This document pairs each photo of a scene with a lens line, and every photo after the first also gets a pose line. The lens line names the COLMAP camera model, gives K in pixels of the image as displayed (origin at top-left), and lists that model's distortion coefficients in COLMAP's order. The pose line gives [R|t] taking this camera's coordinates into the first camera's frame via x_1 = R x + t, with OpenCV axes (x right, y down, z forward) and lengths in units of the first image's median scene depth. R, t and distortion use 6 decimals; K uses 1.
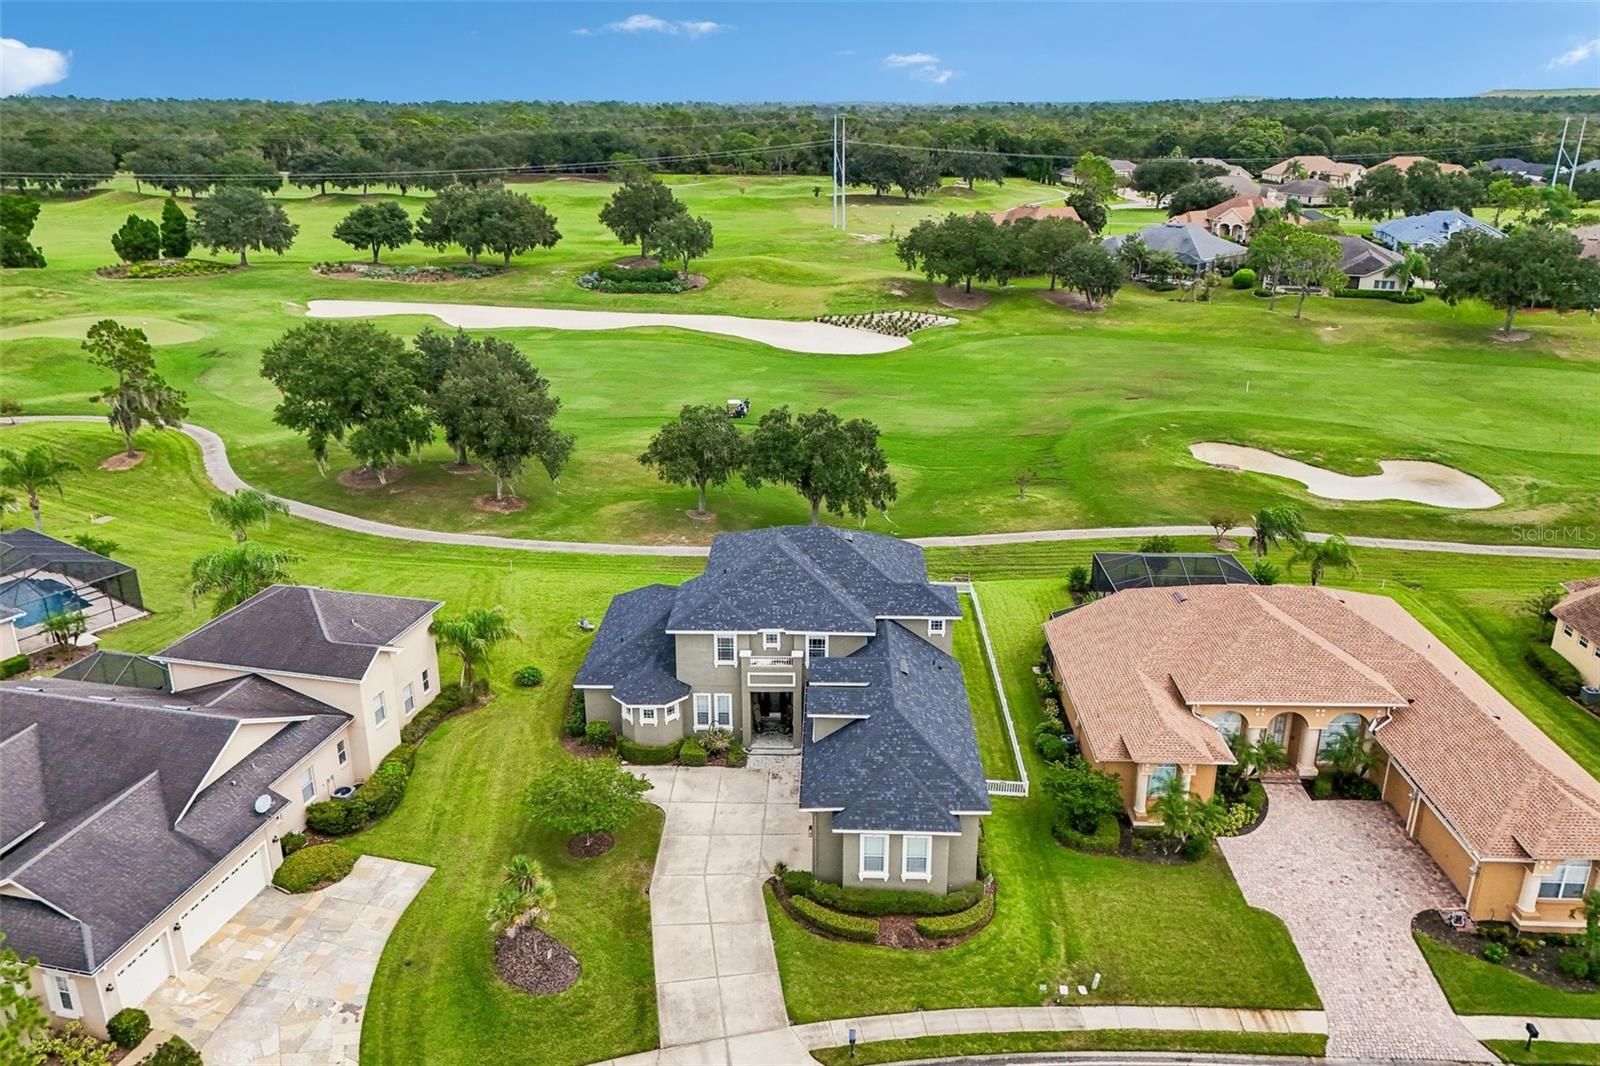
lens RADIAL K [[1185.8, 0, 798.7], [0, 1185.8, 520.0], [0, 0, 1]] dist [0.074571, -0.075302]
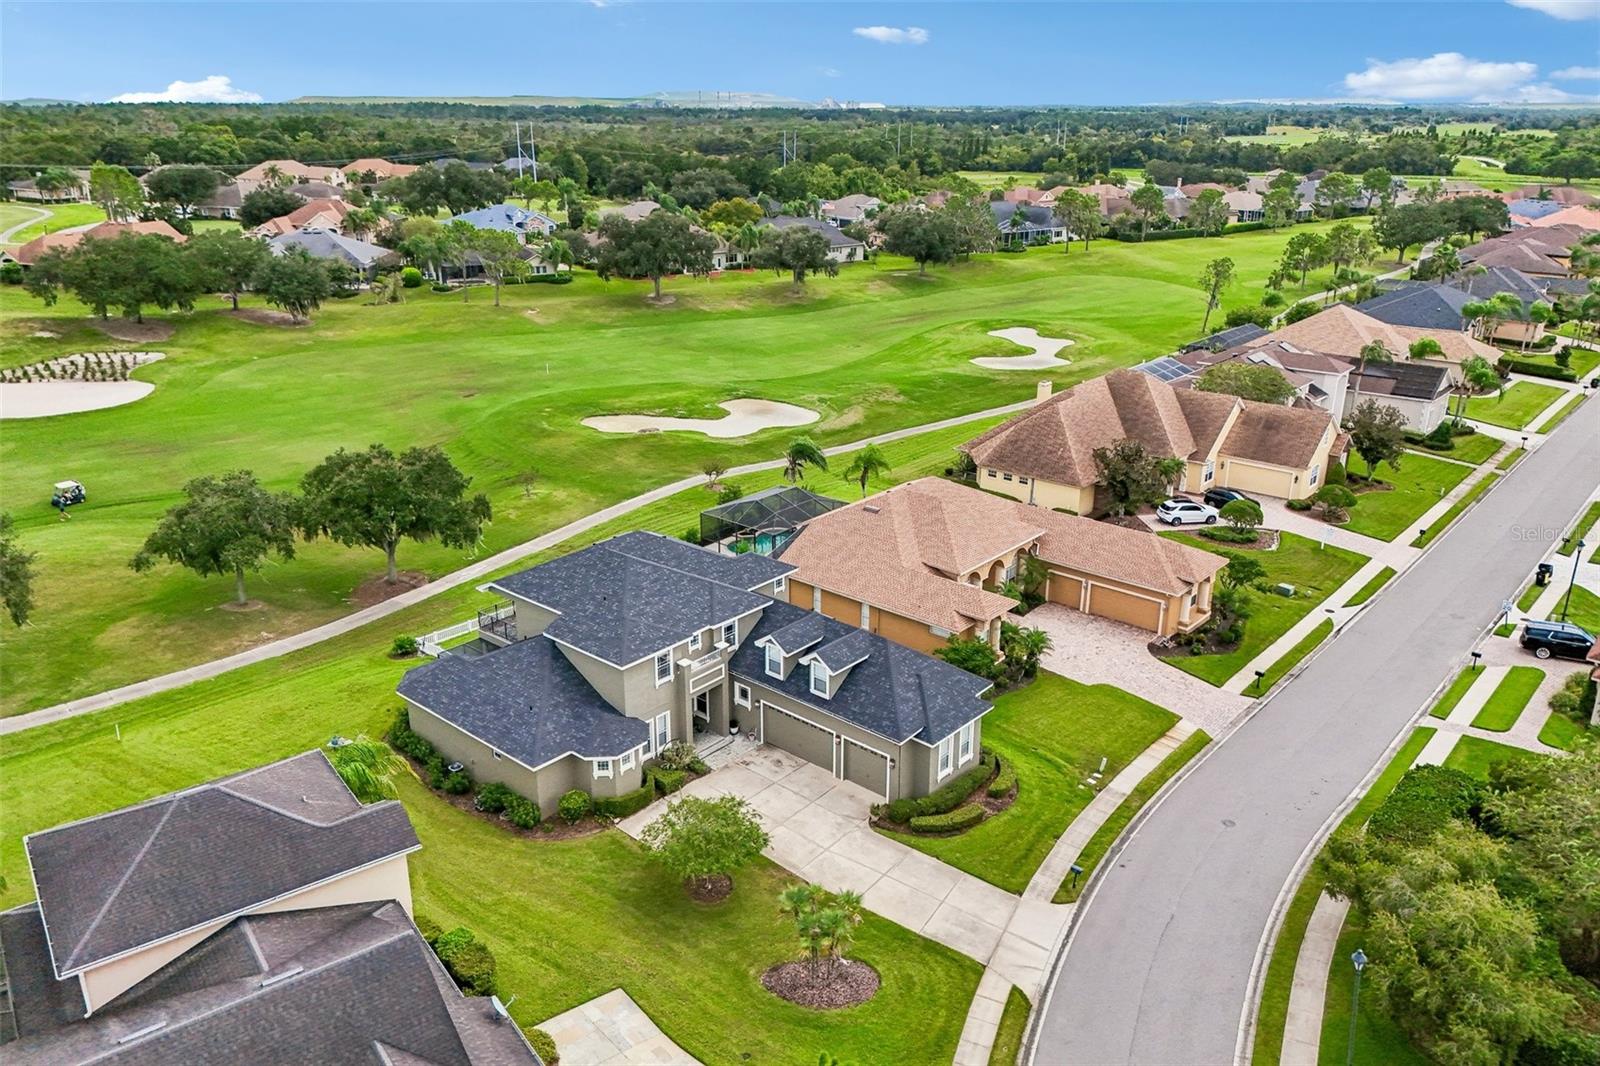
lens RADIAL K [[1185.8, 0, 798.7], [0, 1185.8, 520.0], [0, 0, 1]] dist [0.074571, -0.075302]
pose [[0.635936, -0.253635, 0.728873, -0.440202], [0.256177, 0.960276, 0.110647, -0.056677], [-0.727983, 0.116356, 0.675649, 0.159125]]
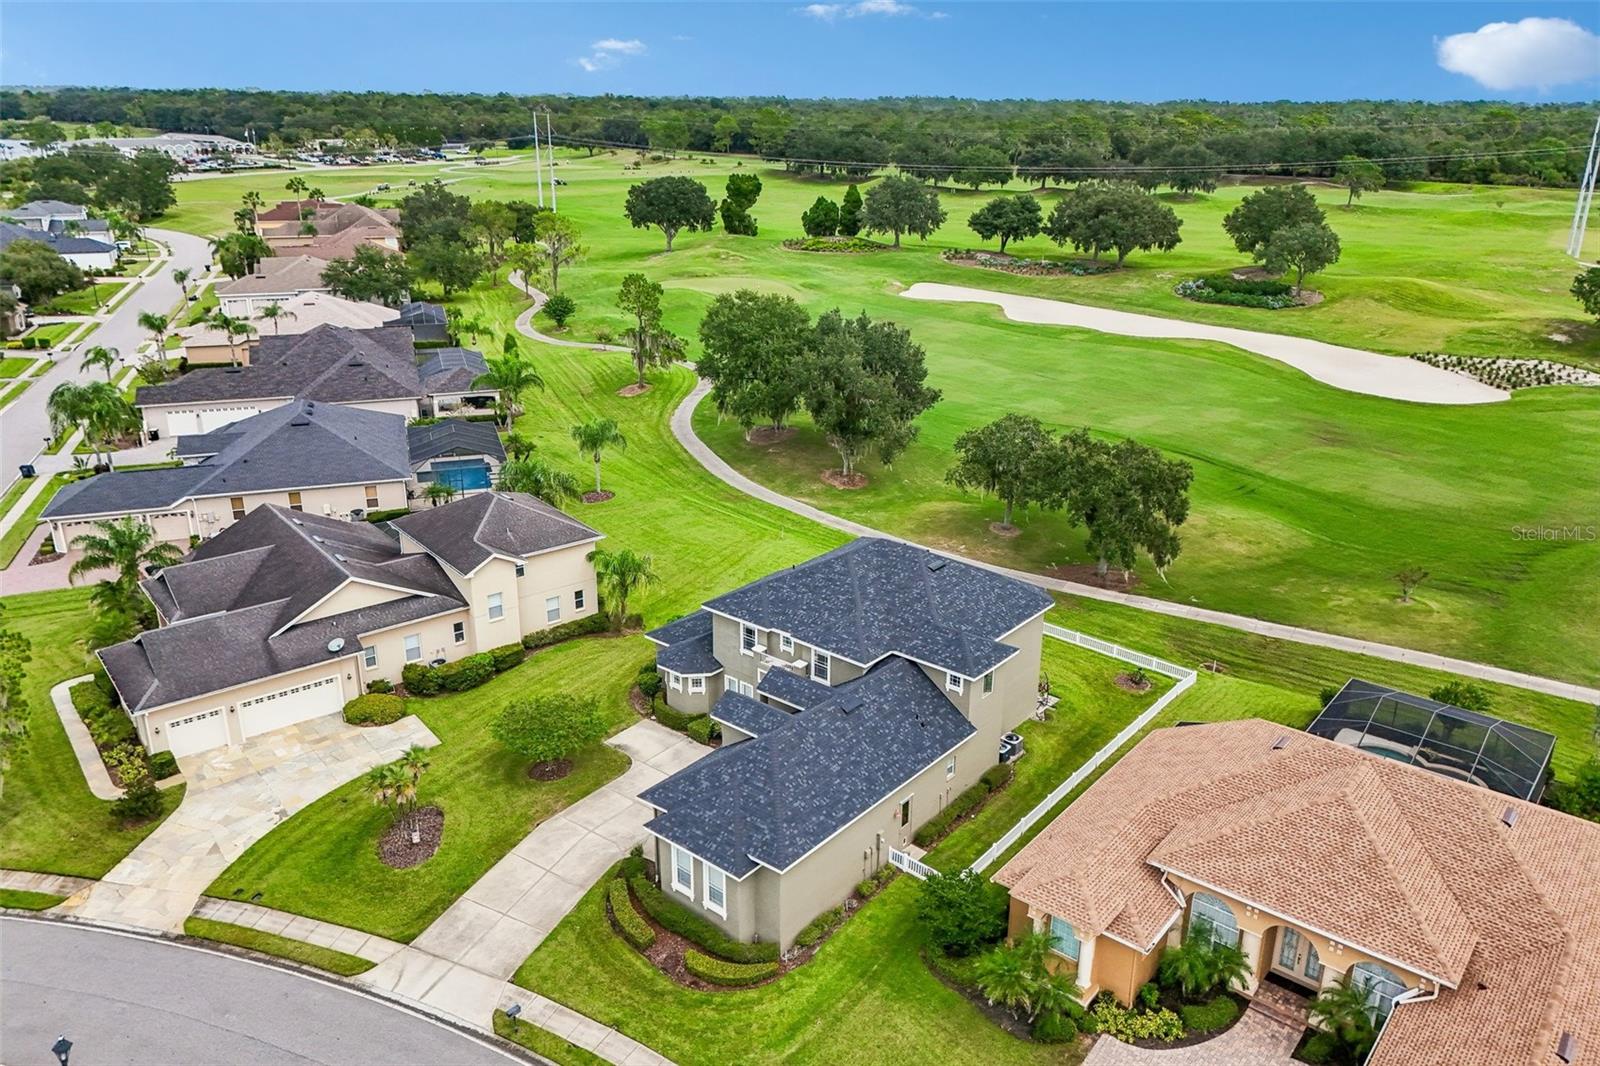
lens RADIAL K [[1185.8, 0, 798.7], [0, 1185.8, 520.0], [0, 0, 1]] dist [0.074571, -0.075302]
pose [[0.788315, 0.211943, -0.577616, 0.342160], [-0.212045, 0.974869, 0.068313, -0.042930], [0.577578, 0.068629, 0.813445, 0.135997]]
